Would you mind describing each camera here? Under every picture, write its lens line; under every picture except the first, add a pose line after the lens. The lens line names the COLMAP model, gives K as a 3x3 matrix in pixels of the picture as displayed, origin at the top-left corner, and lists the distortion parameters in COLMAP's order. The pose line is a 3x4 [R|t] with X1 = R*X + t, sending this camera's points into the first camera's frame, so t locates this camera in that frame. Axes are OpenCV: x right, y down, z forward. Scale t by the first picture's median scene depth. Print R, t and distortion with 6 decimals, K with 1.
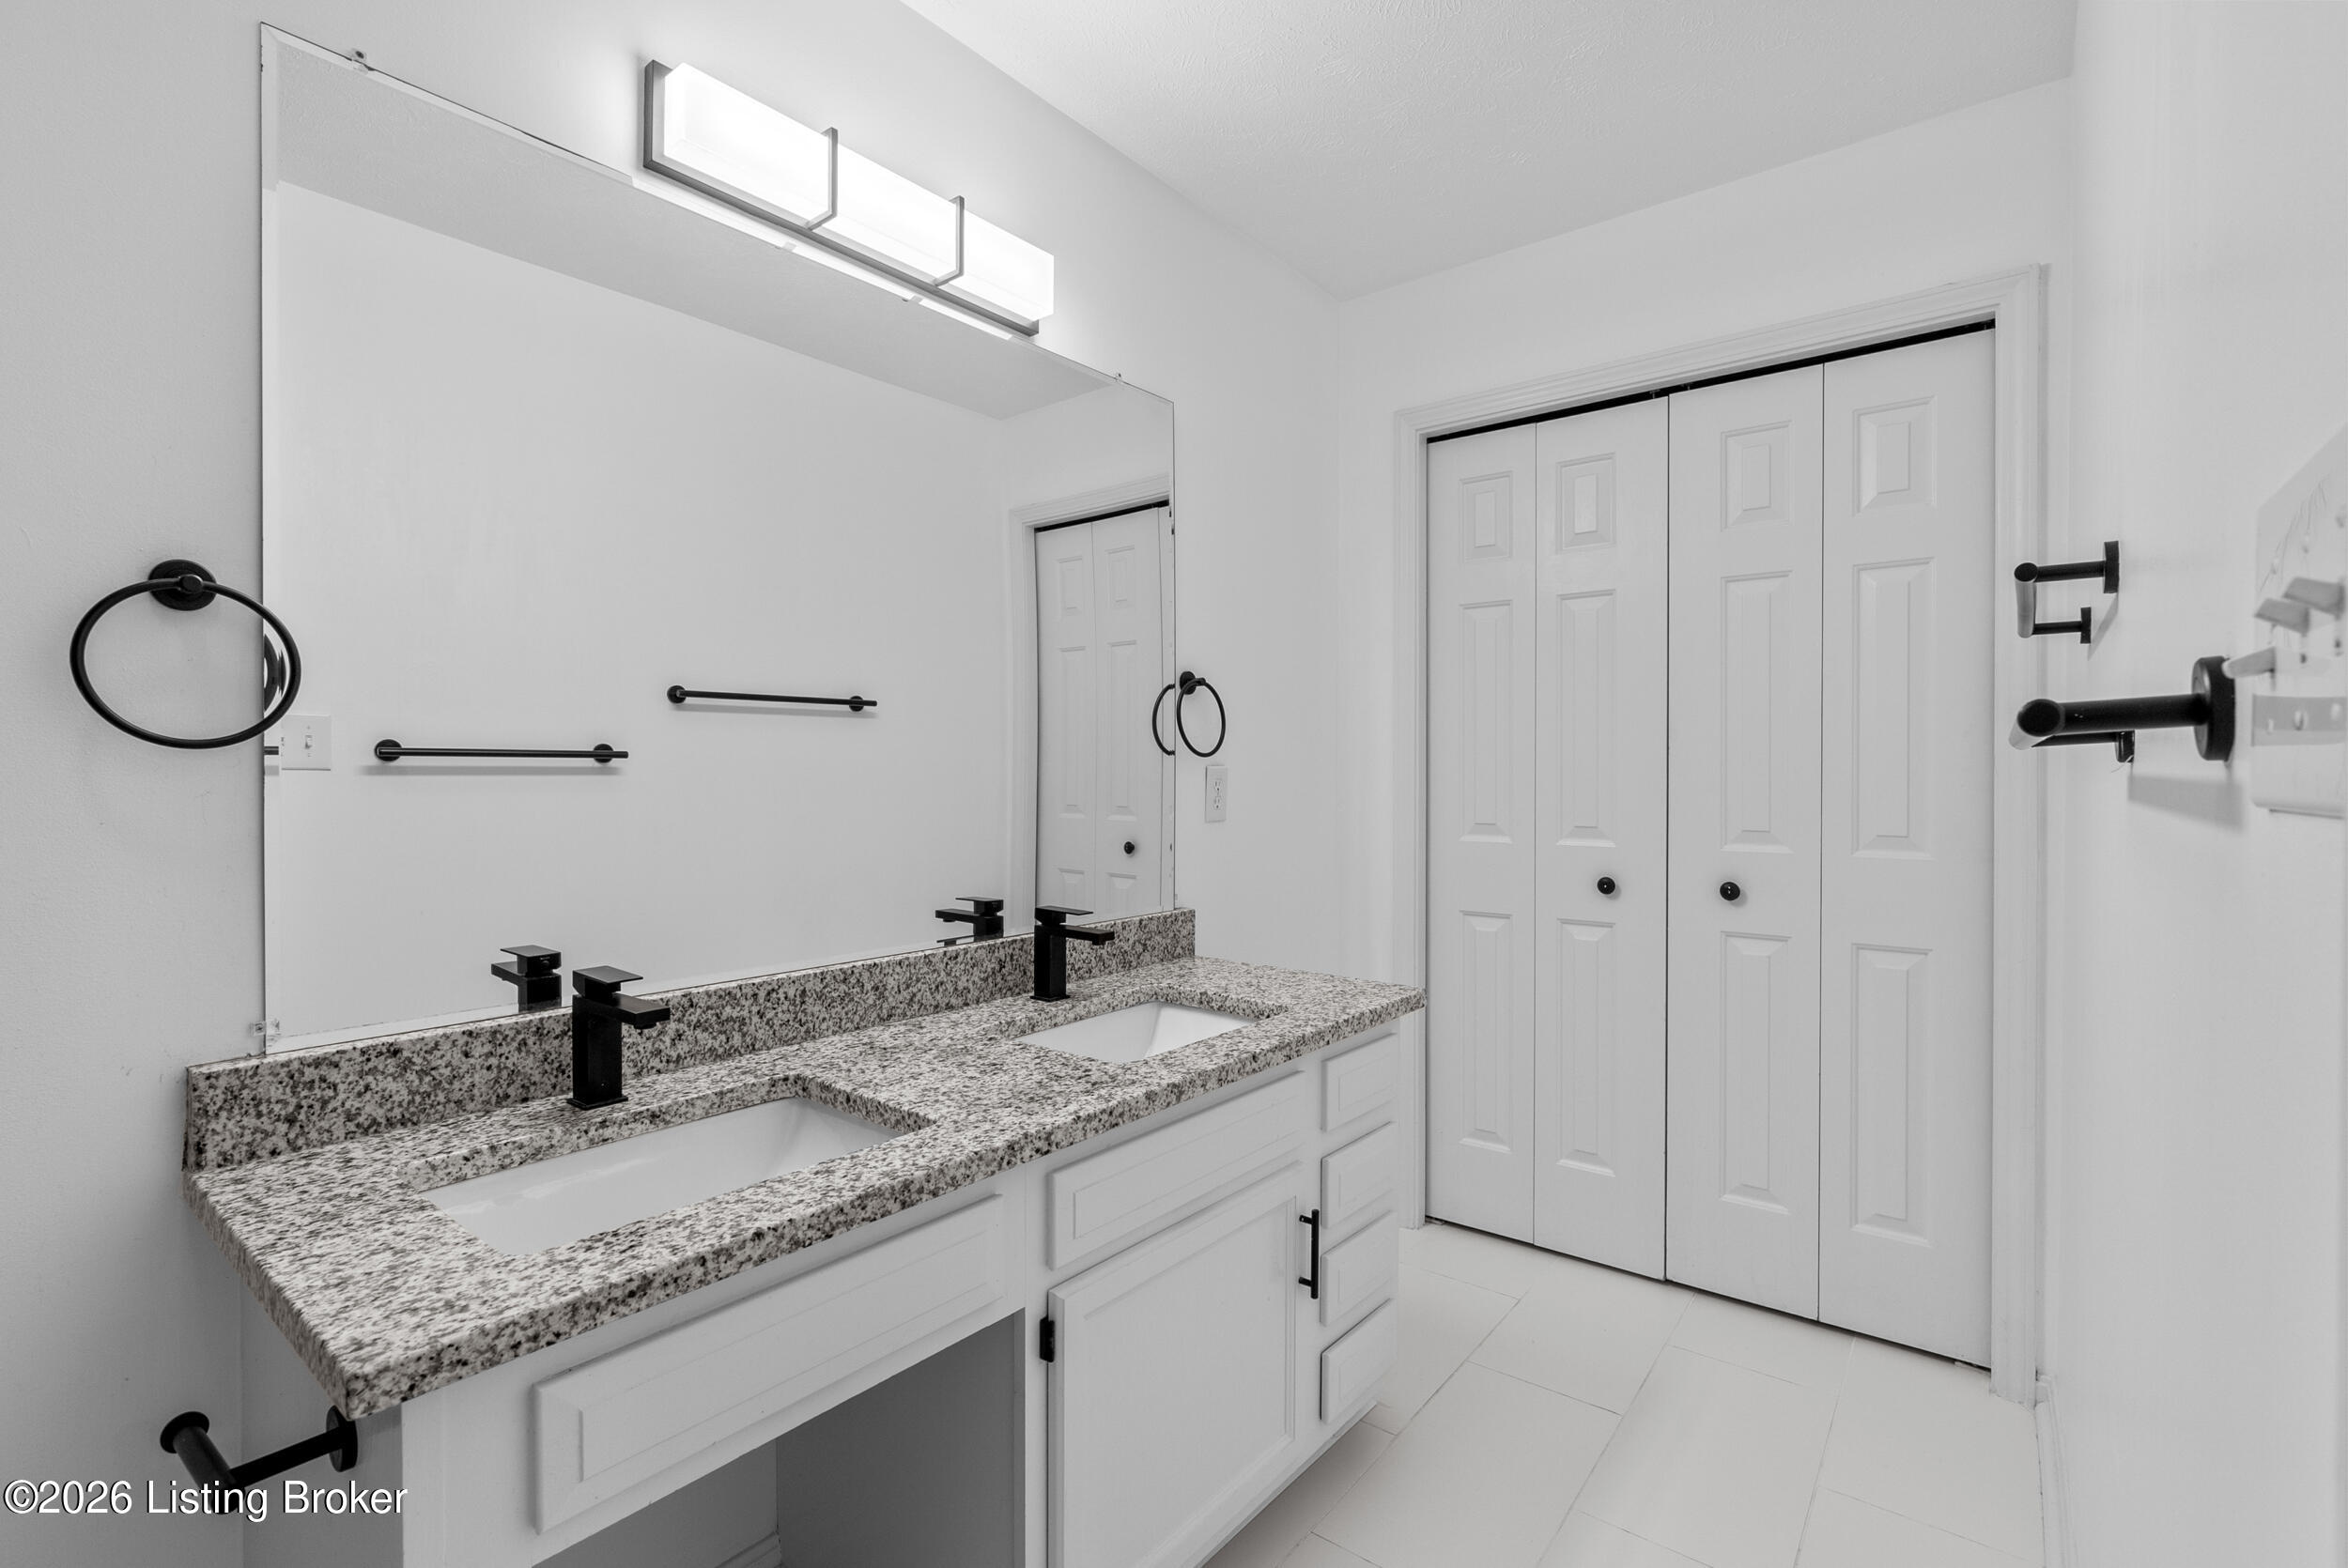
lens RADIAL K [[1058.3, 0, 1180.1], [0, 1058.3, 777.7], [0, 0, 1]] dist [-0.002629, -0.000738]
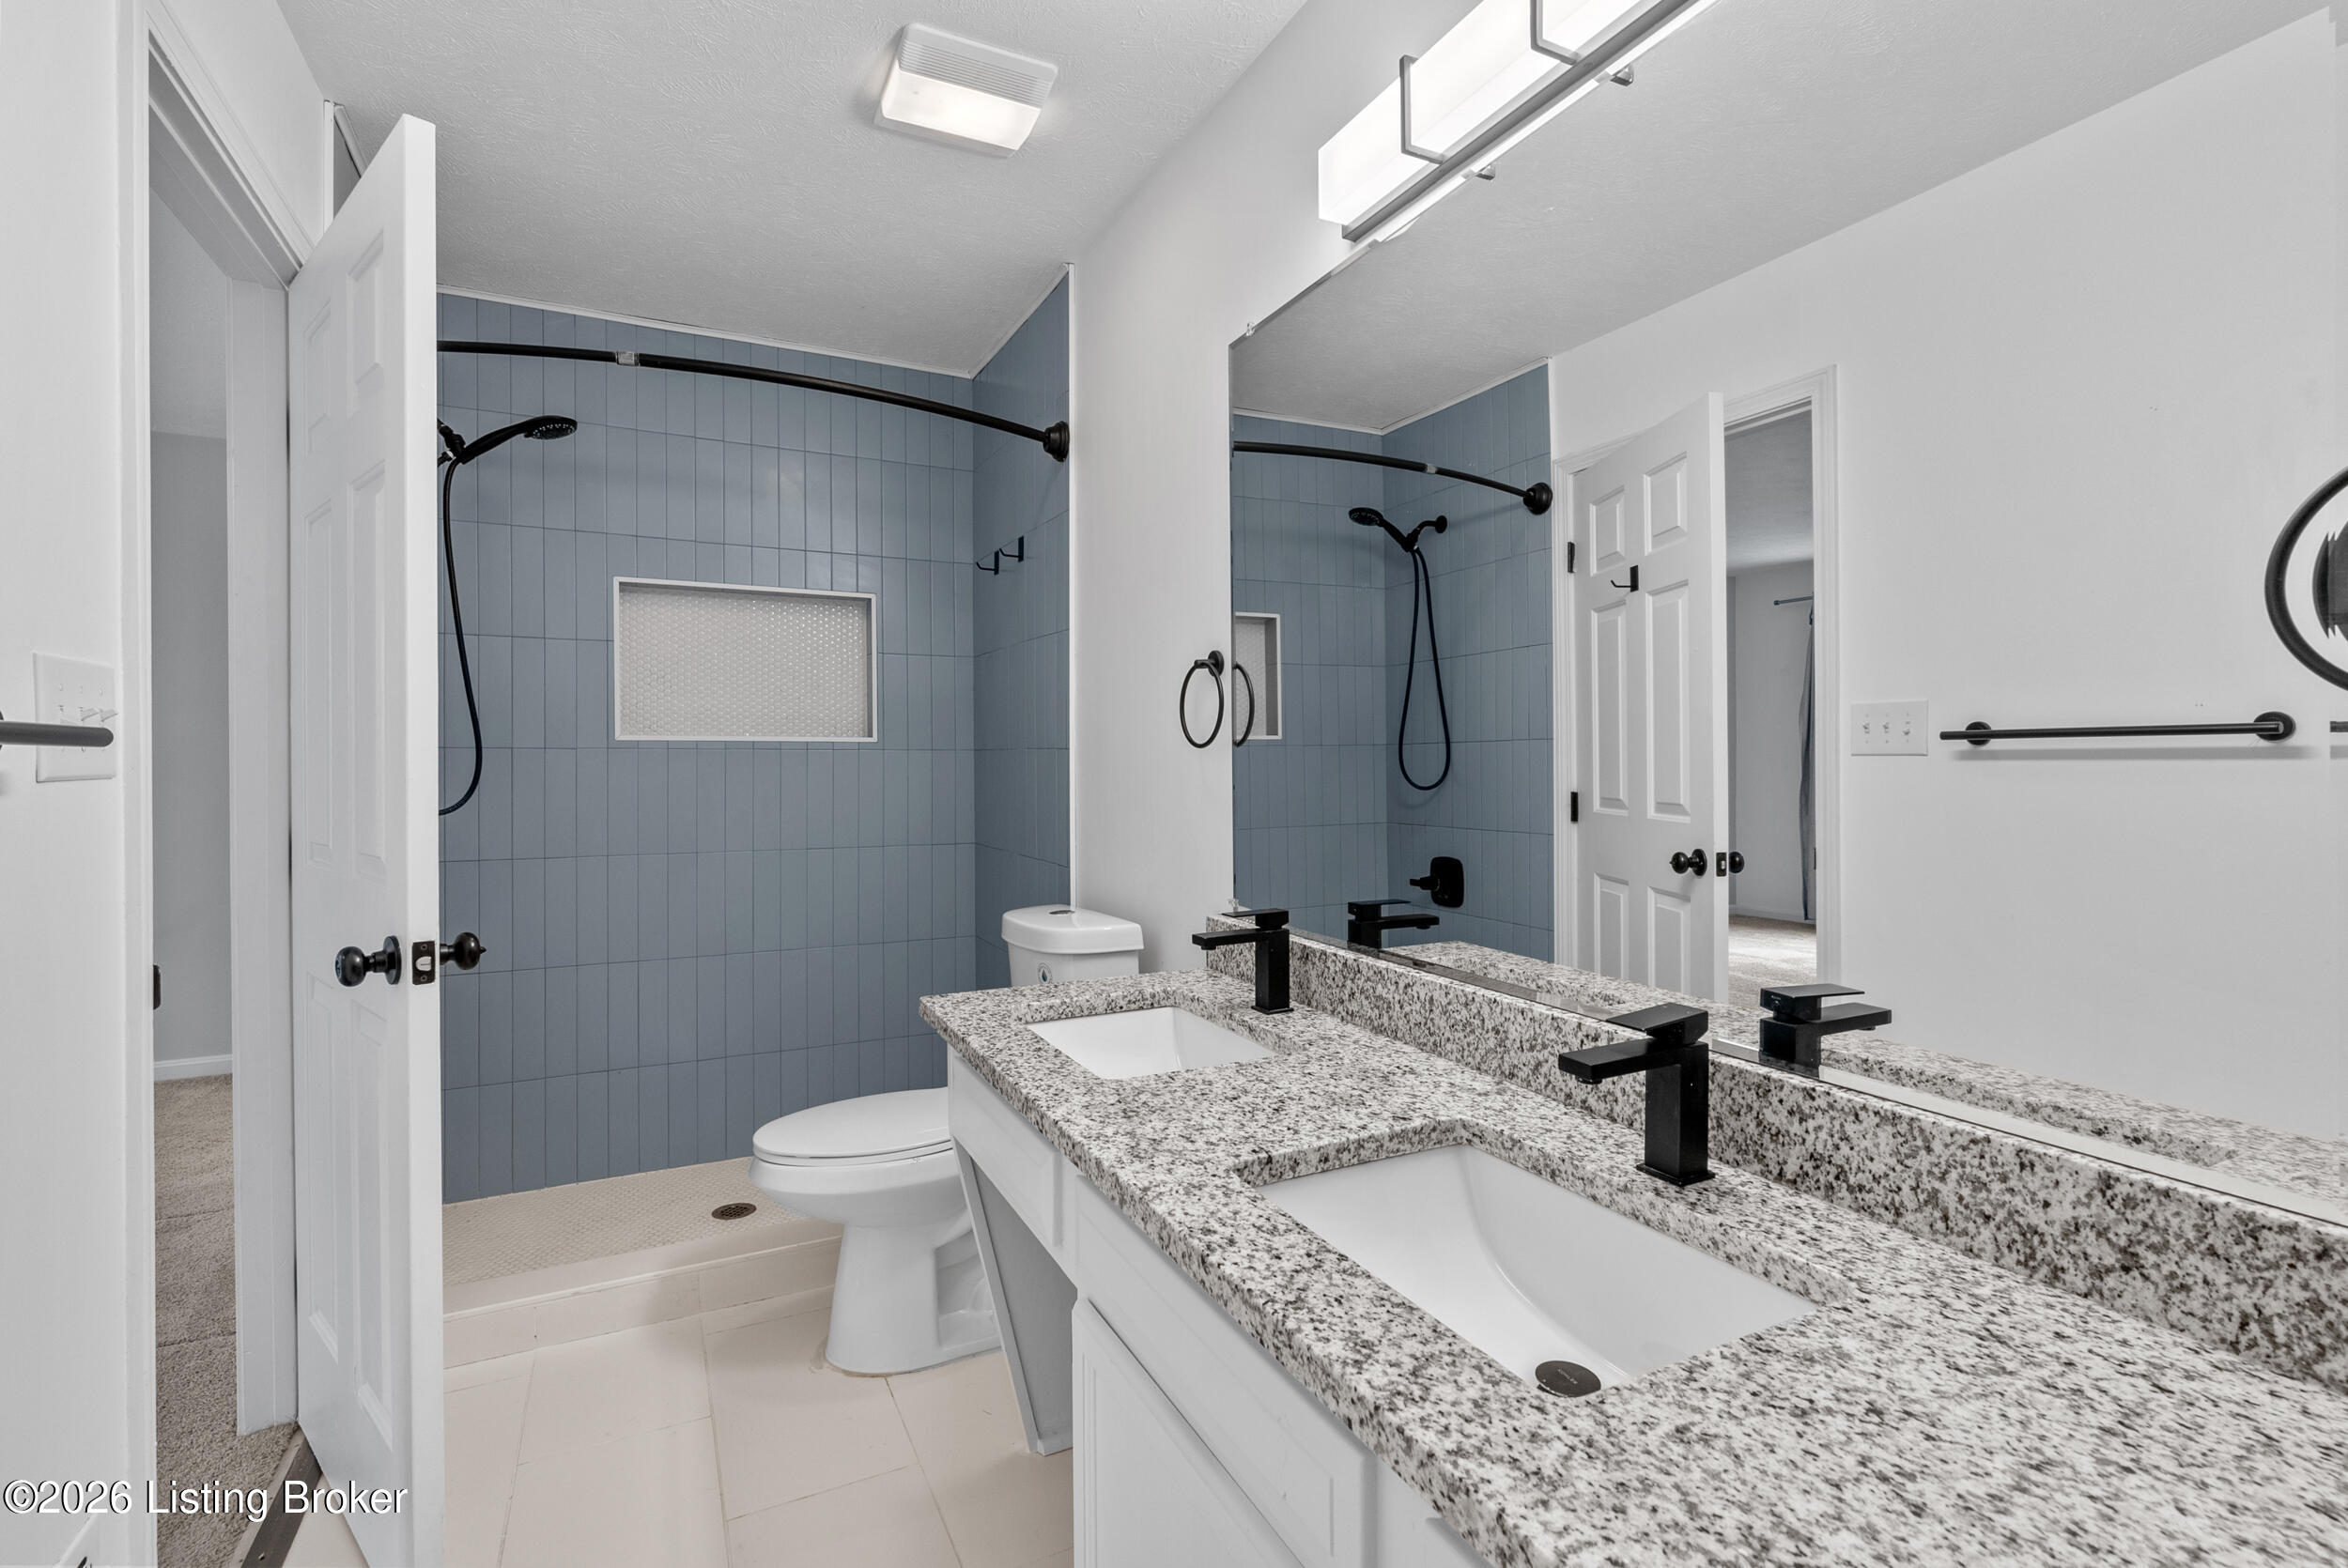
lens RADIAL K [[1058.3, 0, 1168.1], [0, 1058.3, 764.9], [0, 0, 1]] dist [-0.002629, -0.000738]
pose [[-0.432912, 0.006462, -0.901413, 0.602948], [0.001690, 0.999978, 0.006357, -0.008865], [0.901435, 0.001228, -0.432913, 1.250647]]
